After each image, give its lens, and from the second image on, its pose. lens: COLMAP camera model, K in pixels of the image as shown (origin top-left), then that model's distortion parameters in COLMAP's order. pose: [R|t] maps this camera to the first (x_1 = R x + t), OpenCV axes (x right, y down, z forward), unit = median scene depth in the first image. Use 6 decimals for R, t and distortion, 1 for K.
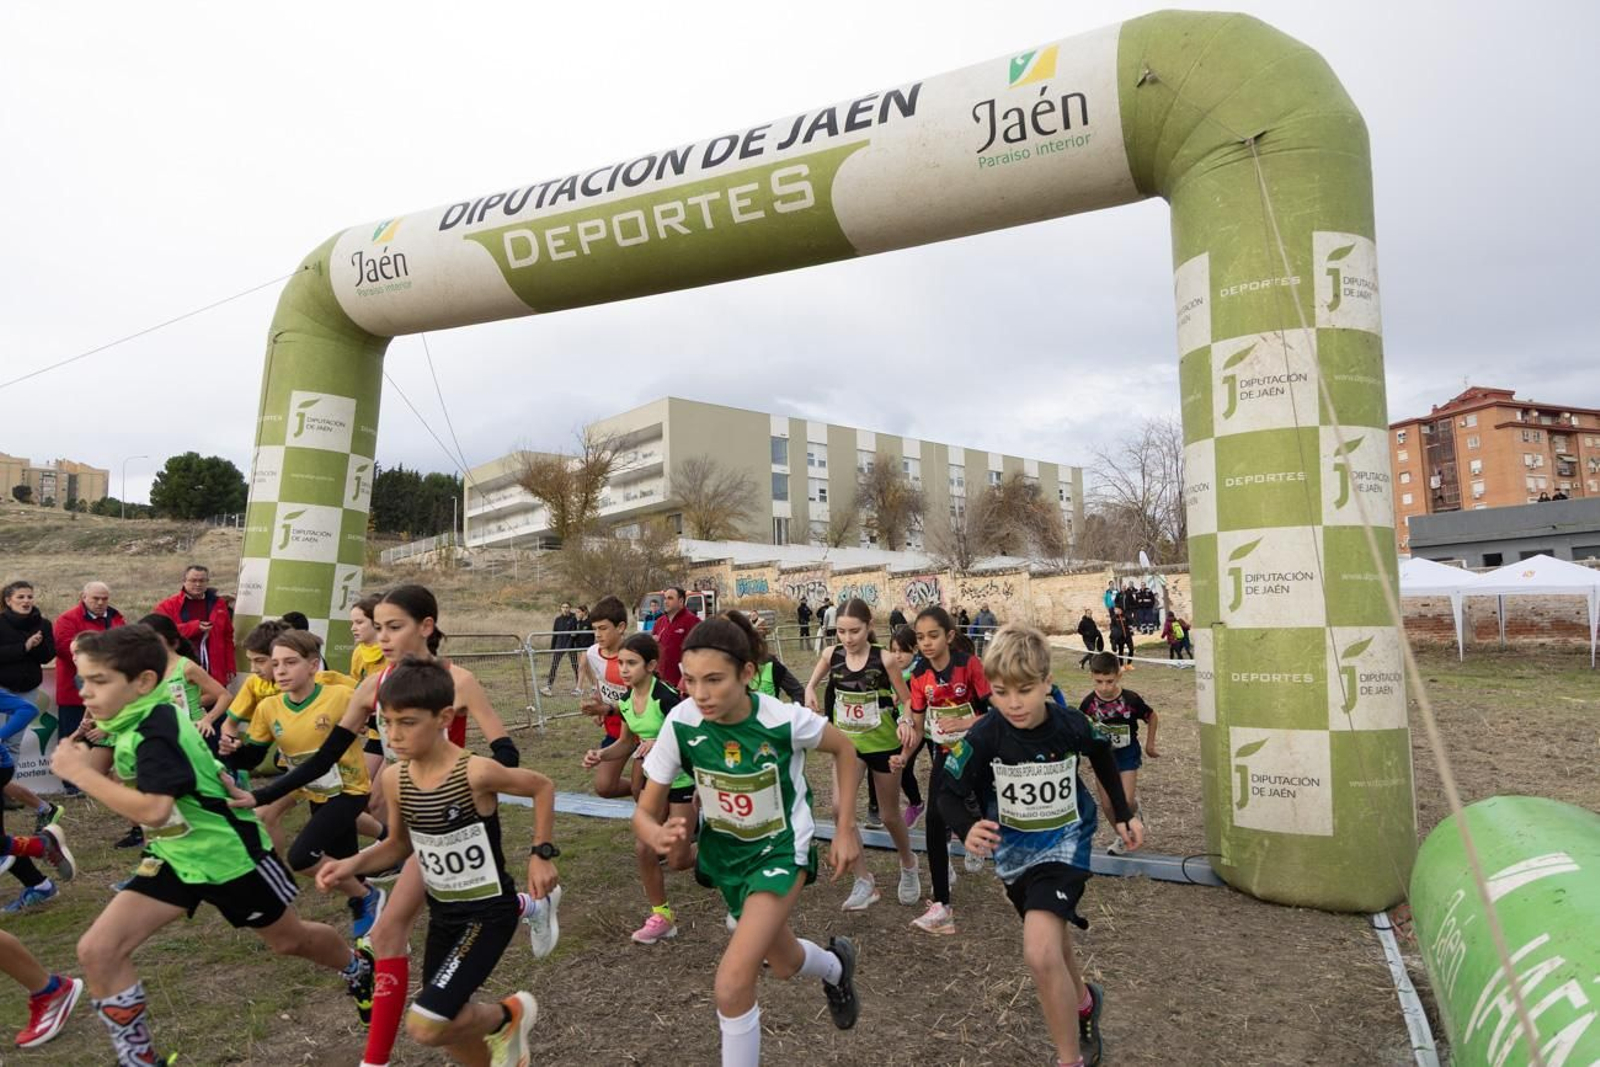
lens RADIAL K [[1260.1, 0, 804.7], [0, 1260.1, 531.5], [0, 0, 1]] dist [0.004311, 0.003190]
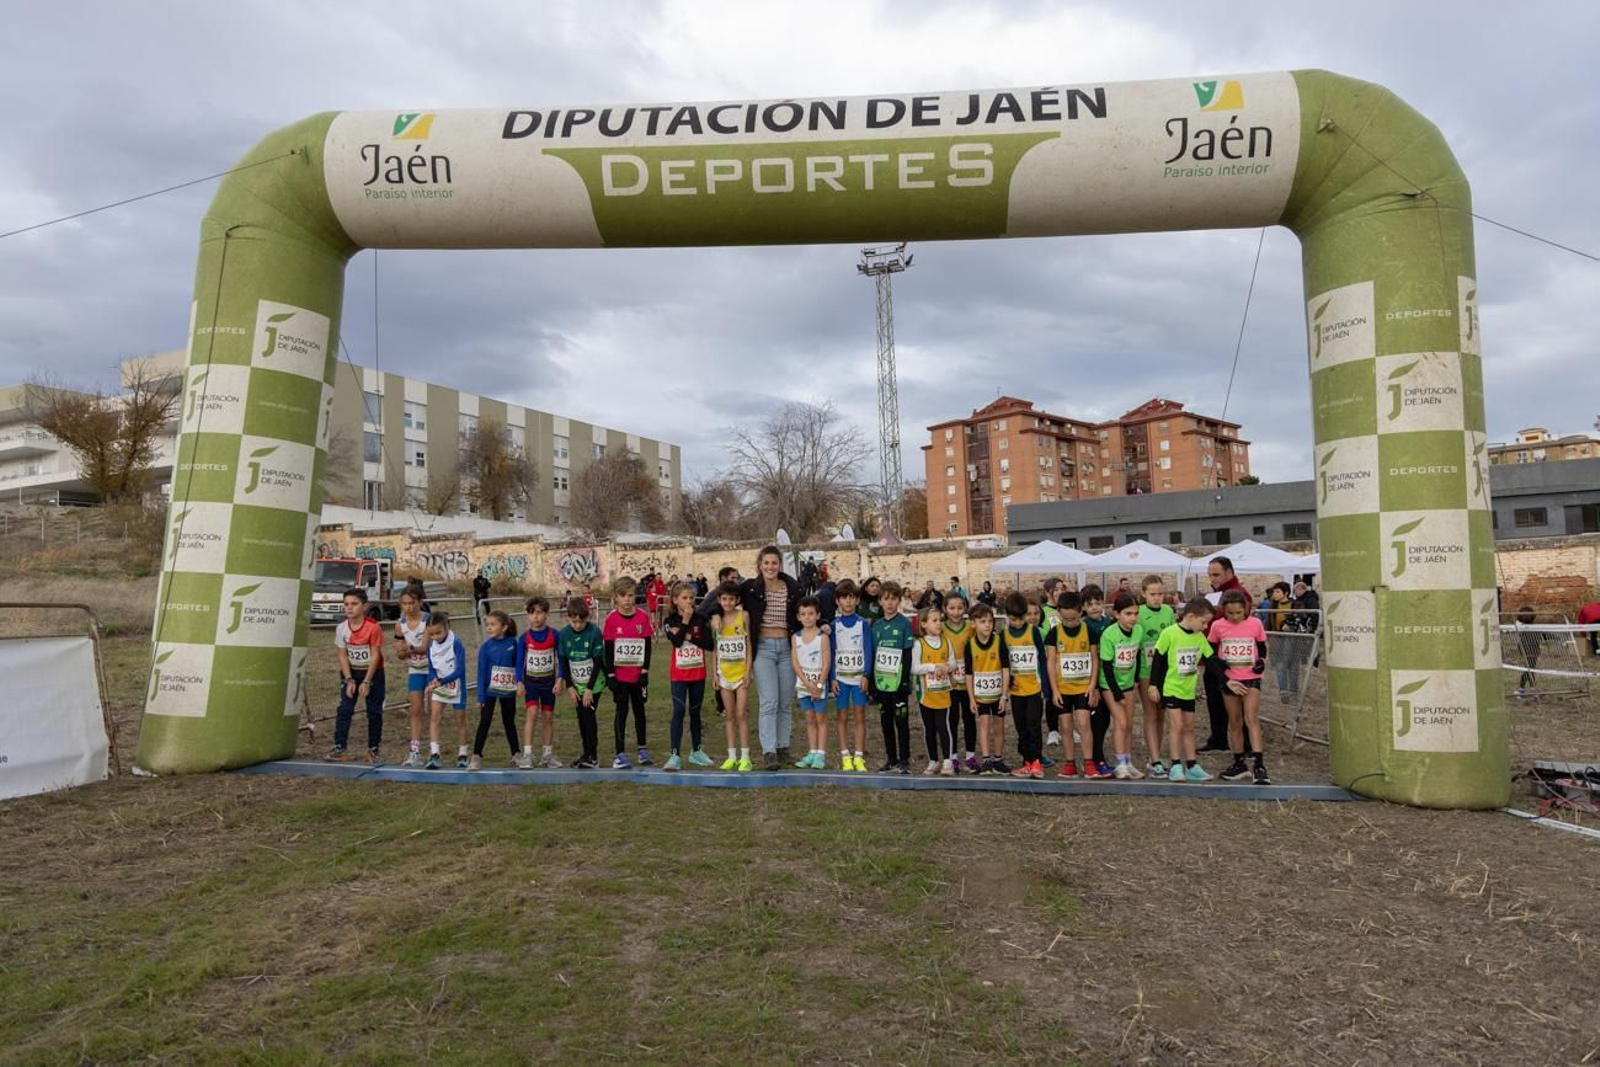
lens RADIAL K [[1240.5, 0, 892.8], [0, 1240.5, 536.2], [0, 0, 1]] dist [0.010809, -0.001397]
pose [[0.889596, 0.026858, 0.455957, -0.443615], [-0.036592, 0.999252, 0.012533, 0.018198], [-0.455280, -0.027833, 0.889913, 0.098828]]
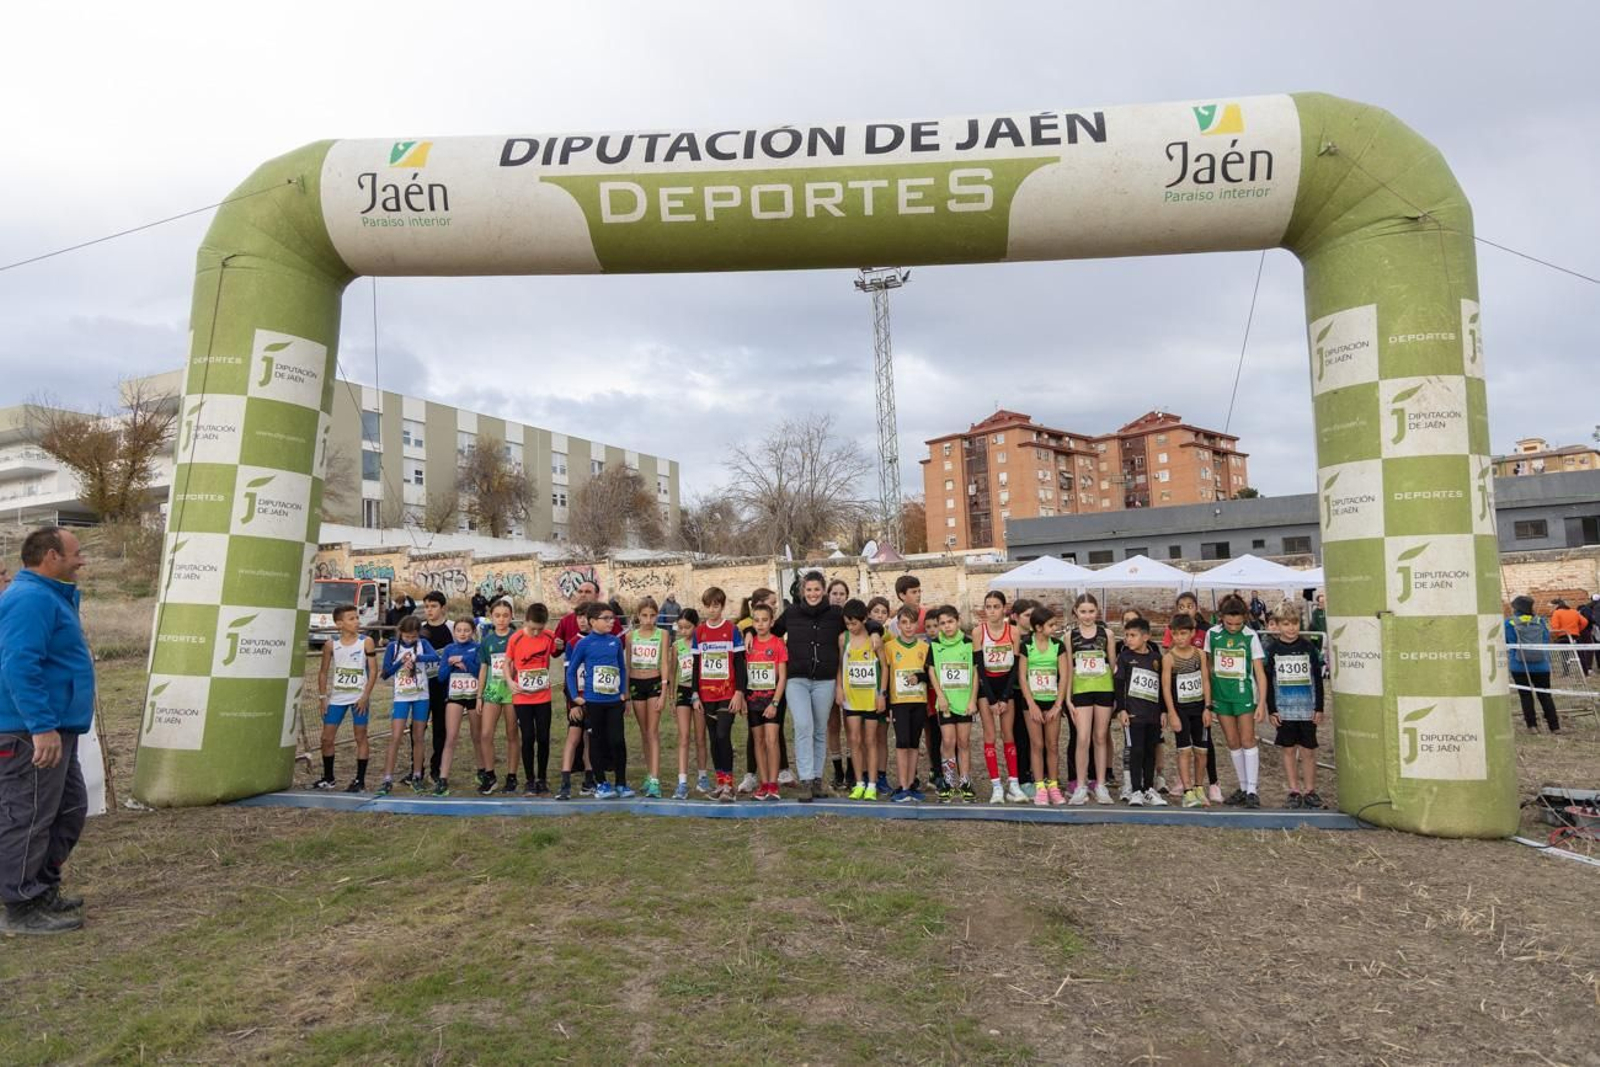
lens RADIAL K [[1240.5, 0, 892.8], [0, 1240.5, 536.2], [0, 0, 1]] dist [0.010809, -0.001397]
pose [[0.889371, 0.026577, 0.456413, -0.442355], [-0.031284, 0.999507, 0.002758, 0.007822], [-0.456115, -0.016732, 0.889764, 0.105343]]
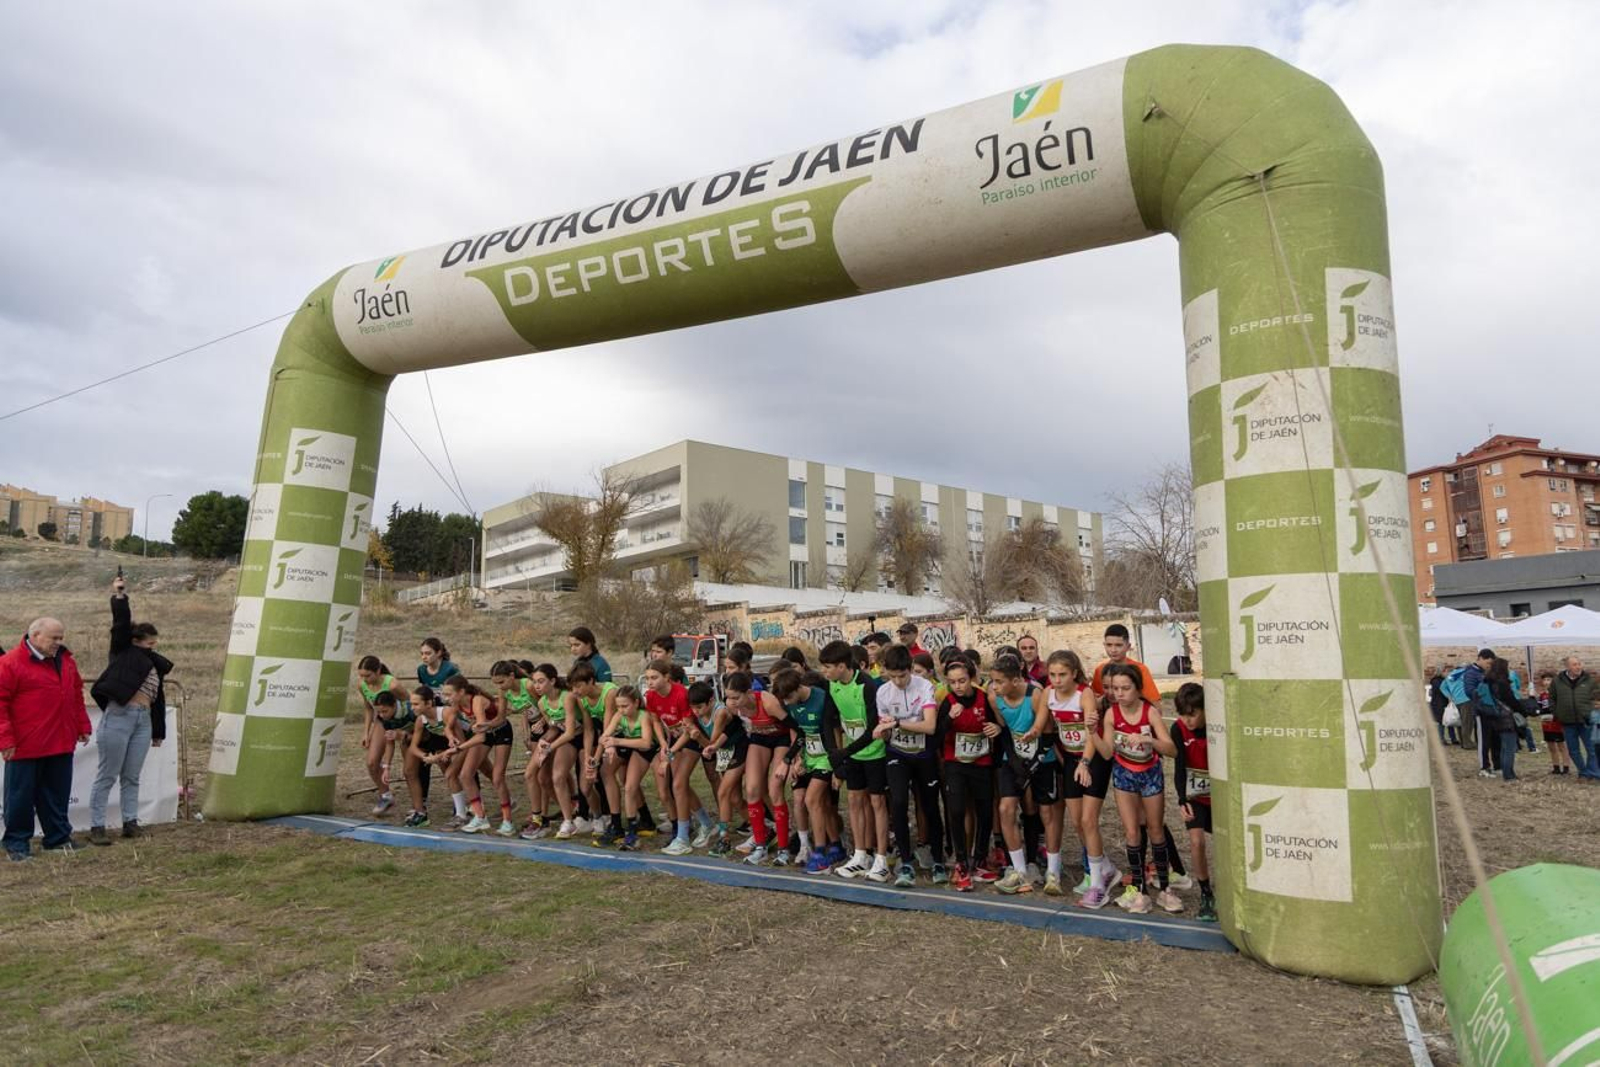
lens RADIAL K [[1258.0, 0, 801.2], [0, 1258.0, 522.9], [0, 0, 1]] dist [0.006396, -0.006085]
pose [[0.999775, 0.007901, -0.019675, 0.014933], [-0.008717, 0.999090, -0.041758, 0.000776], [0.019327, 0.041920, 0.998934, 0.025205]]
